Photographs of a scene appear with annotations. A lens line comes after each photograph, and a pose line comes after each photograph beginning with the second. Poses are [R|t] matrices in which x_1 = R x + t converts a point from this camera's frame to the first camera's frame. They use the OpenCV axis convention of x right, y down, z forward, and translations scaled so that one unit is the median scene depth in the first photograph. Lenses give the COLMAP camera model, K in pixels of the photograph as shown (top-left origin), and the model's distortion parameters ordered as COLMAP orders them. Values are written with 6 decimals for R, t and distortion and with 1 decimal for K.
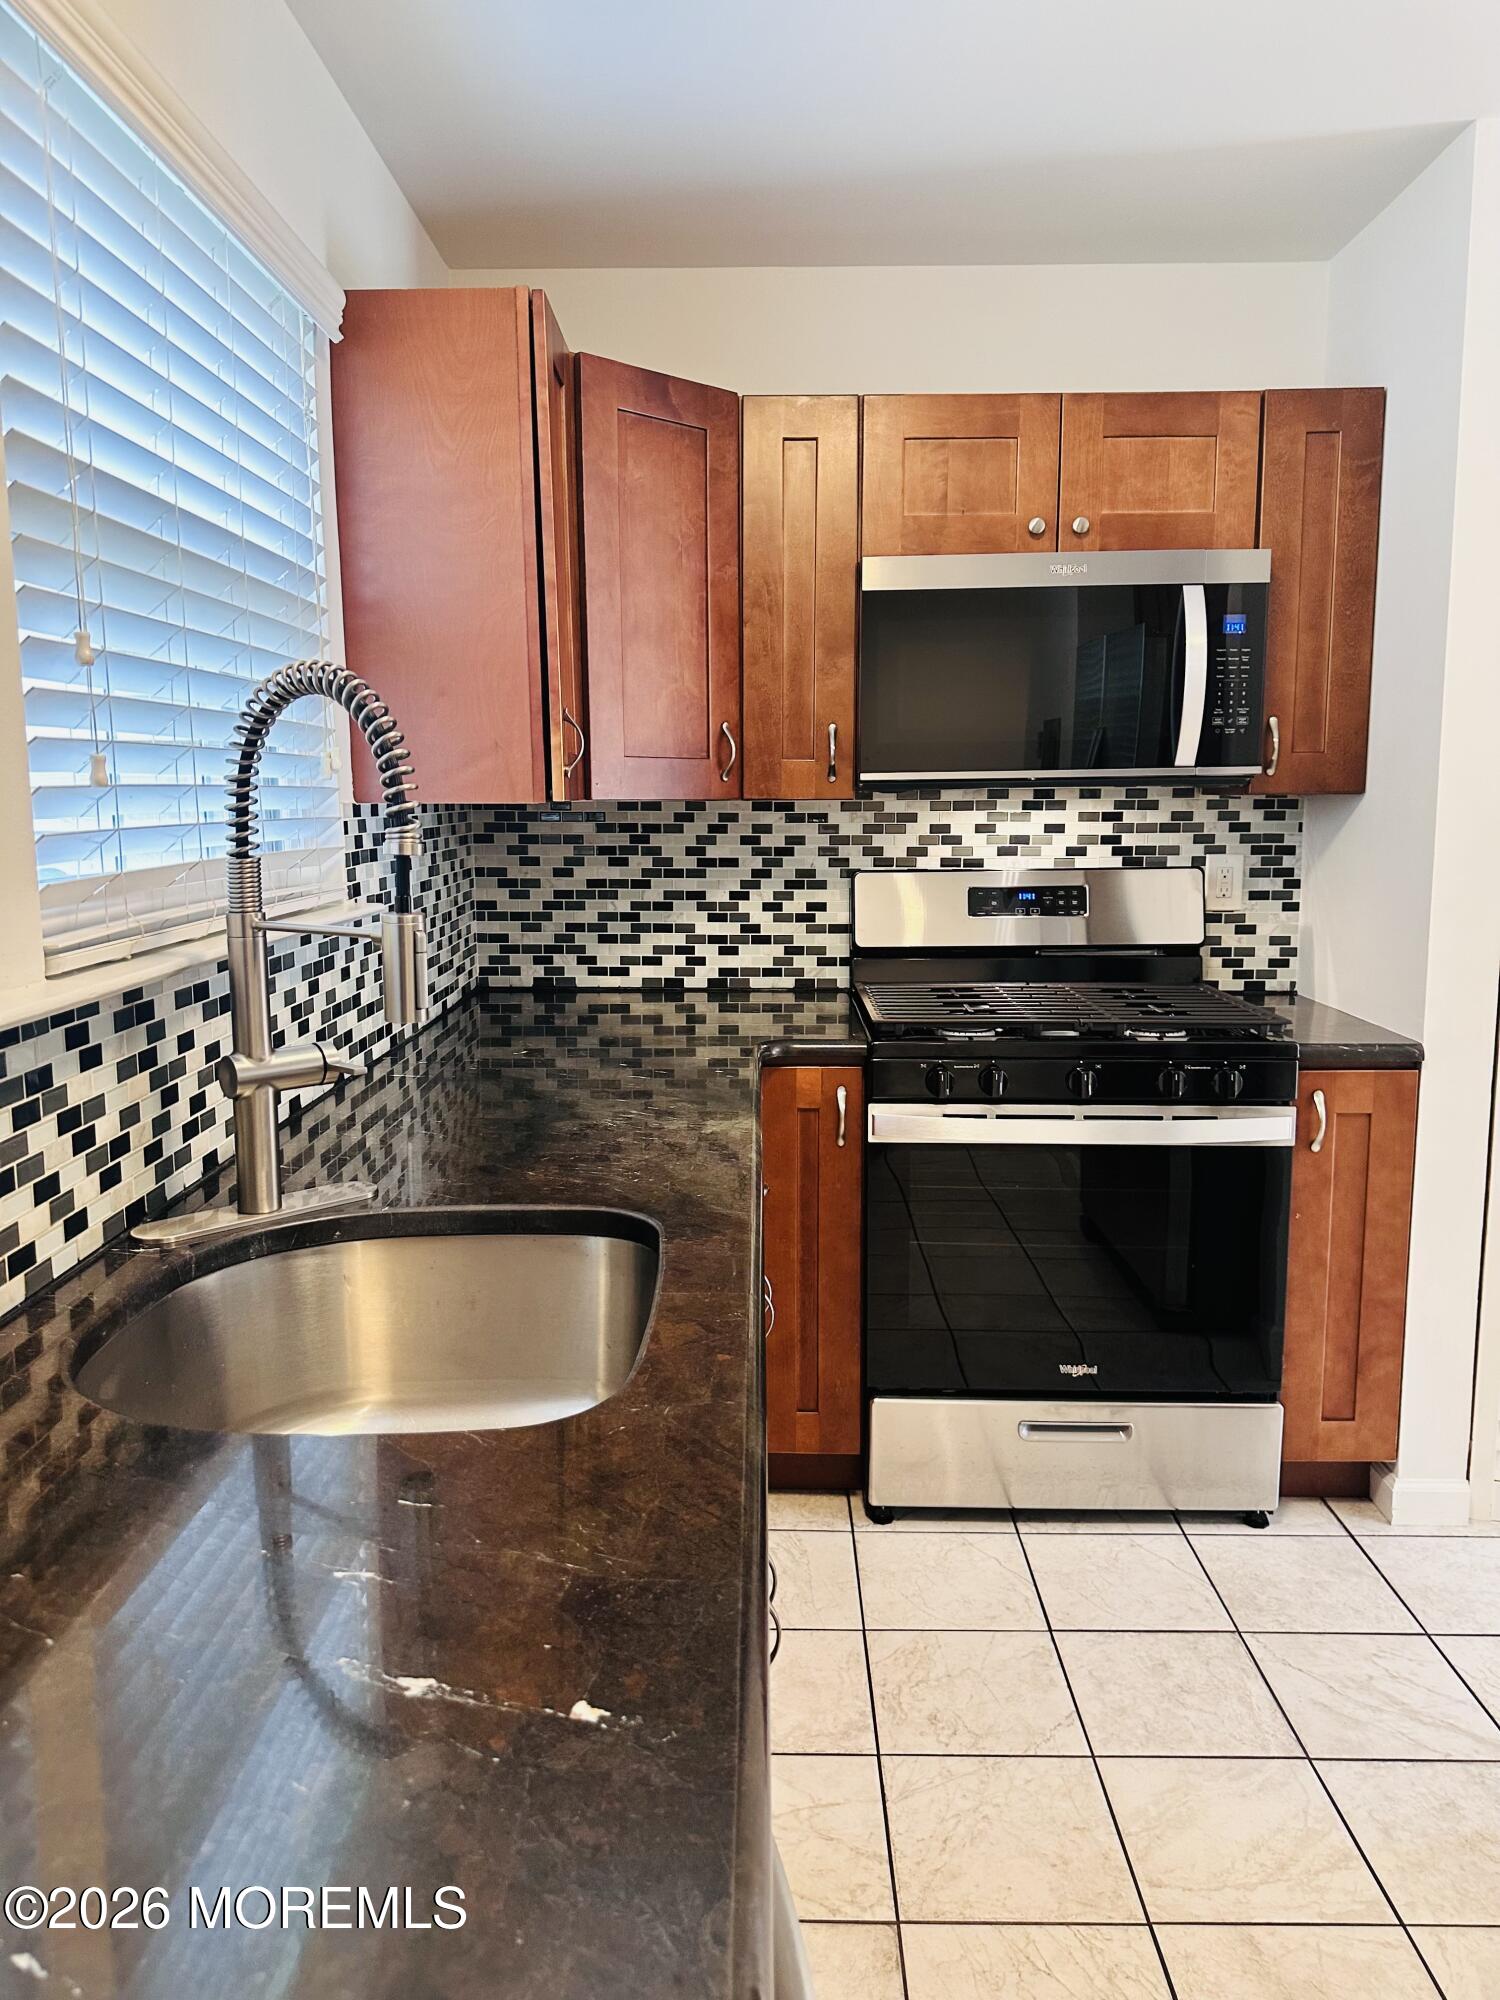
lens RADIAL K [[1414.0, 0, 750.0], [0, 1414.0, 1000.0], [0, 0, 1]] dist [0.179983, -0.393538]
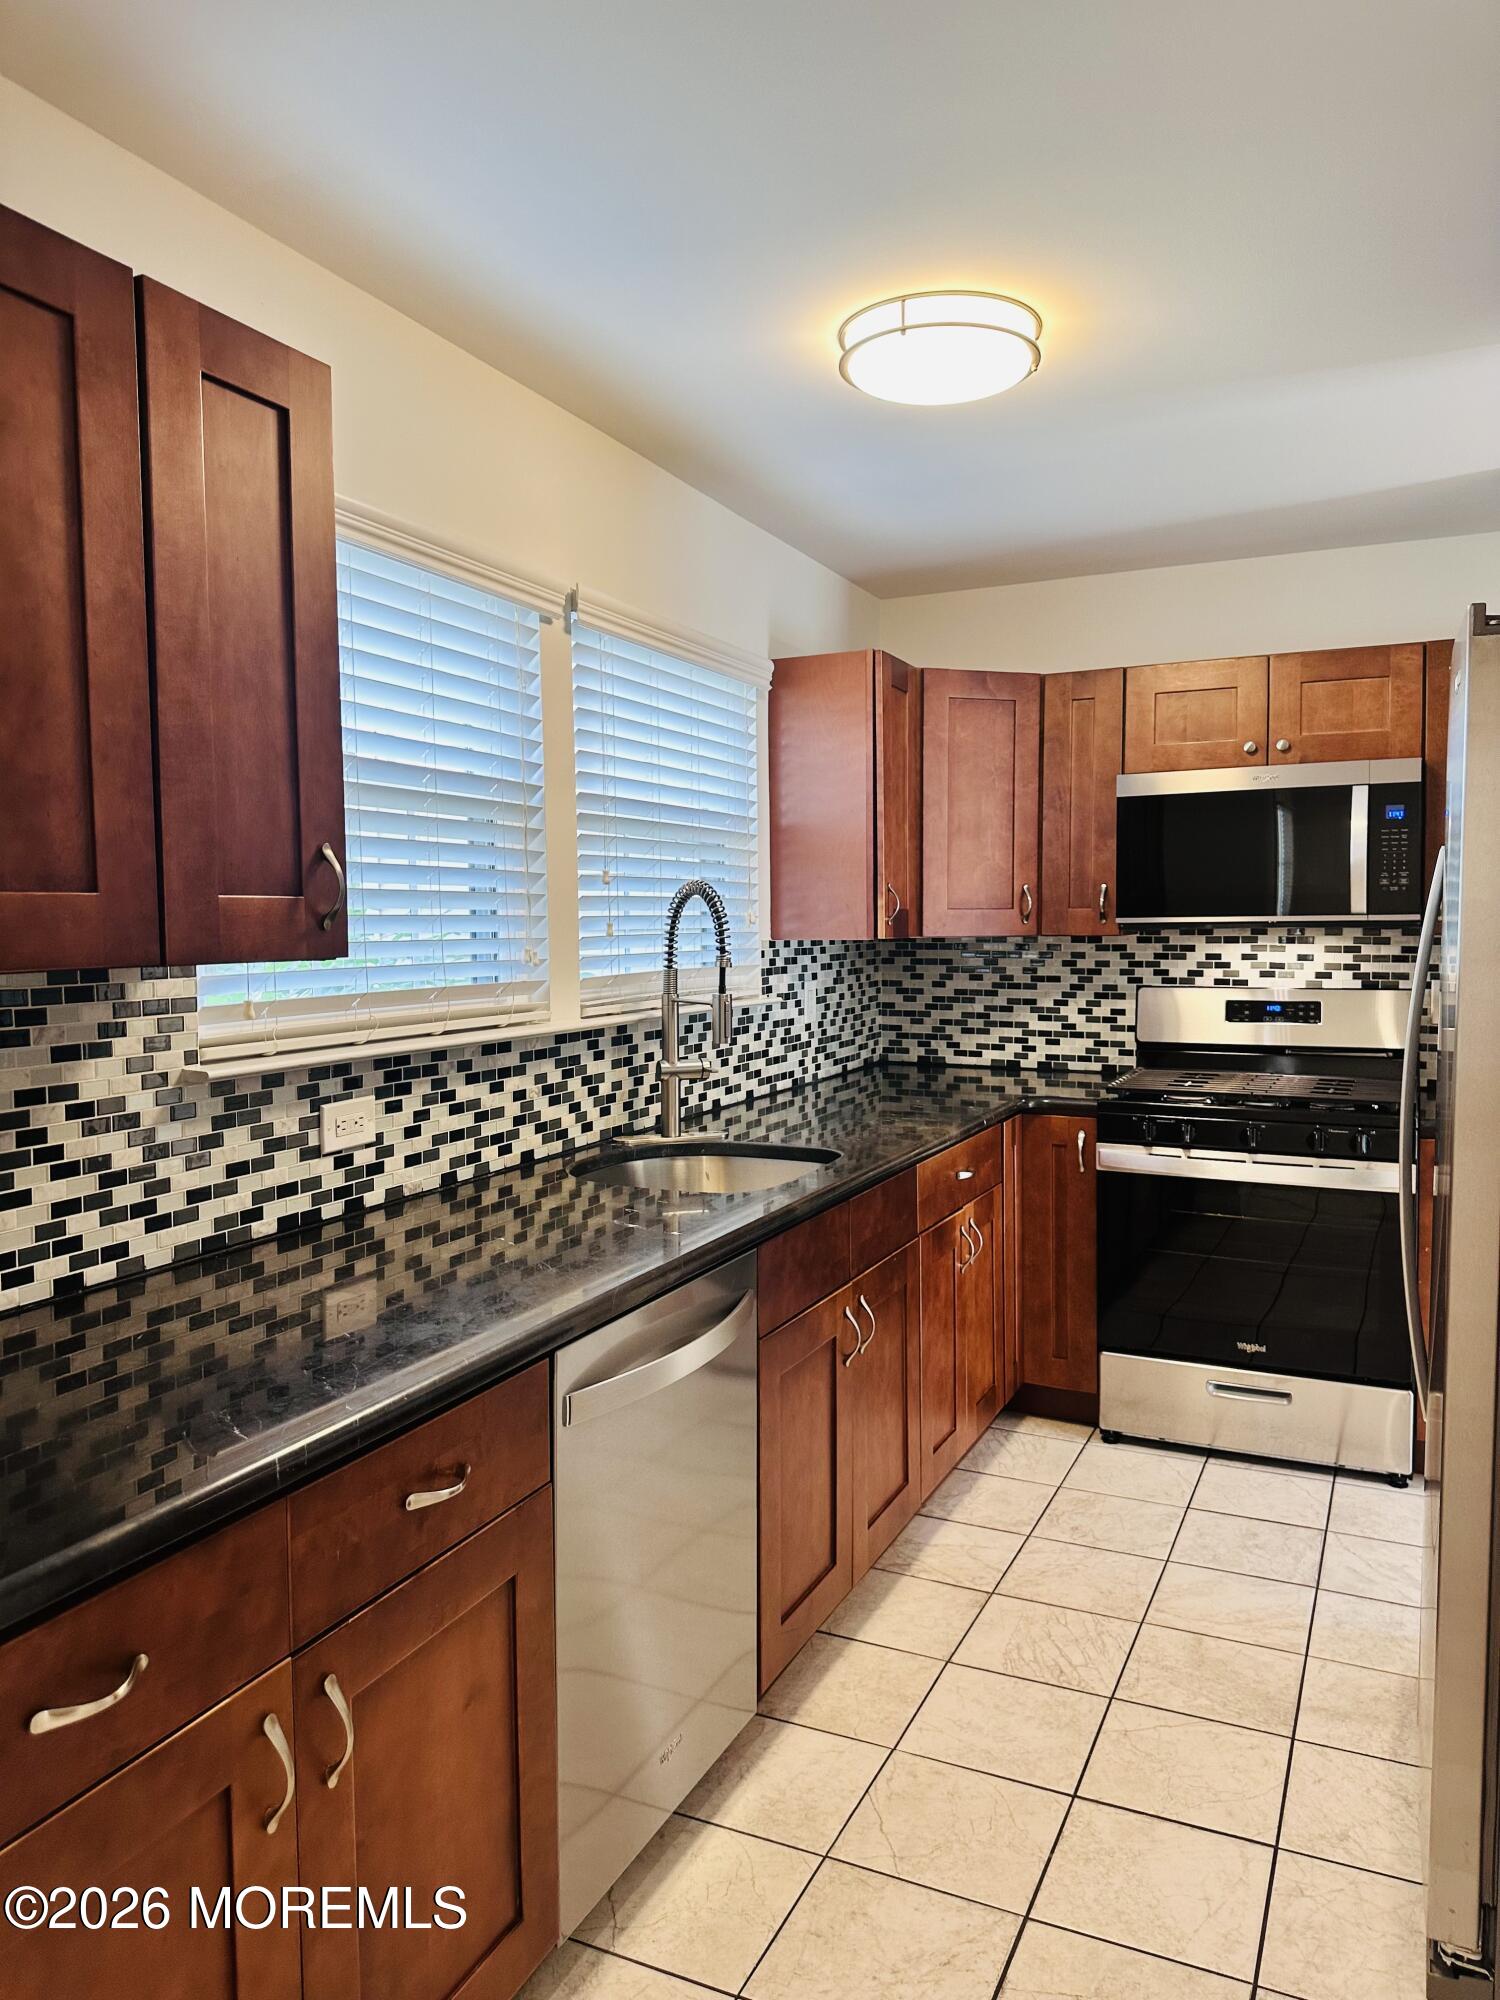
lens RADIAL K [[1400.0, 0, 750.0], [0, 1400.0, 1000.0], [0, 0, 1]] dist [0.170490, -0.311329]
pose [[0.913483, 0.022557, -0.406251, 0.281731], [-0.057240, 0.995657, -0.073425, 0.044017], [0.402830, 0.090327, 0.910807, -0.396467]]
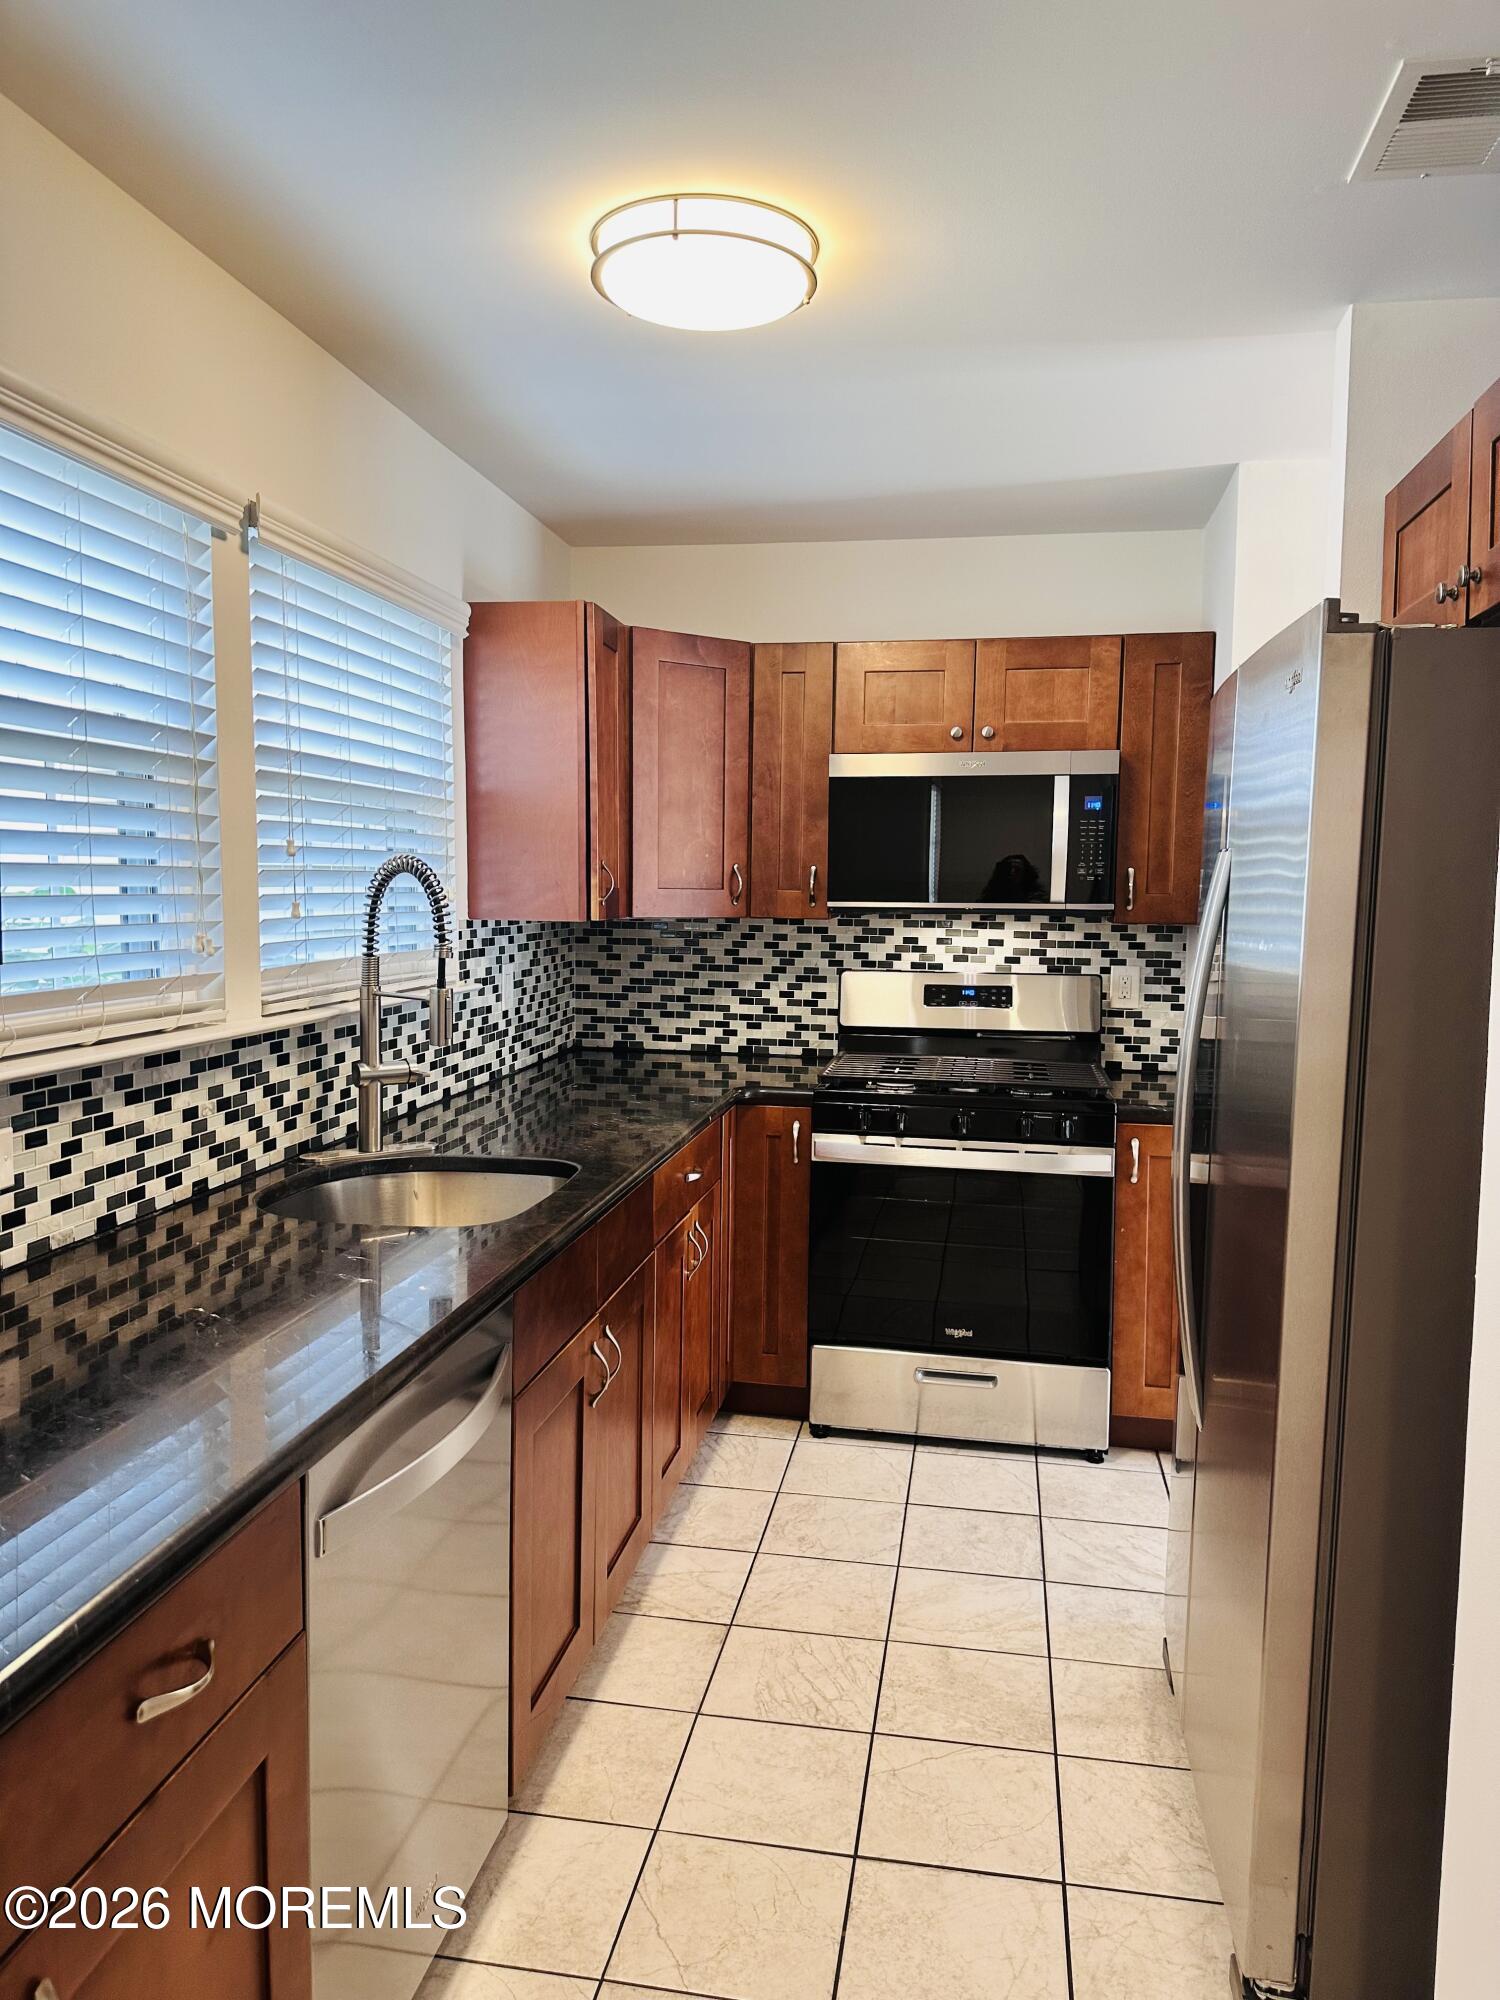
lens RADIAL K [[1402.8, 0, 755.8], [0, 1402.8, 1008.5], [0, 0, 1]] dist [0.181369, -0.362751]
pose [[0.988465, 0.031186, -0.148205, 0.189330], [-0.039590, 0.997750, -0.054100, 0.021773], [0.146185, 0.059344, 0.987476, -0.334955]]
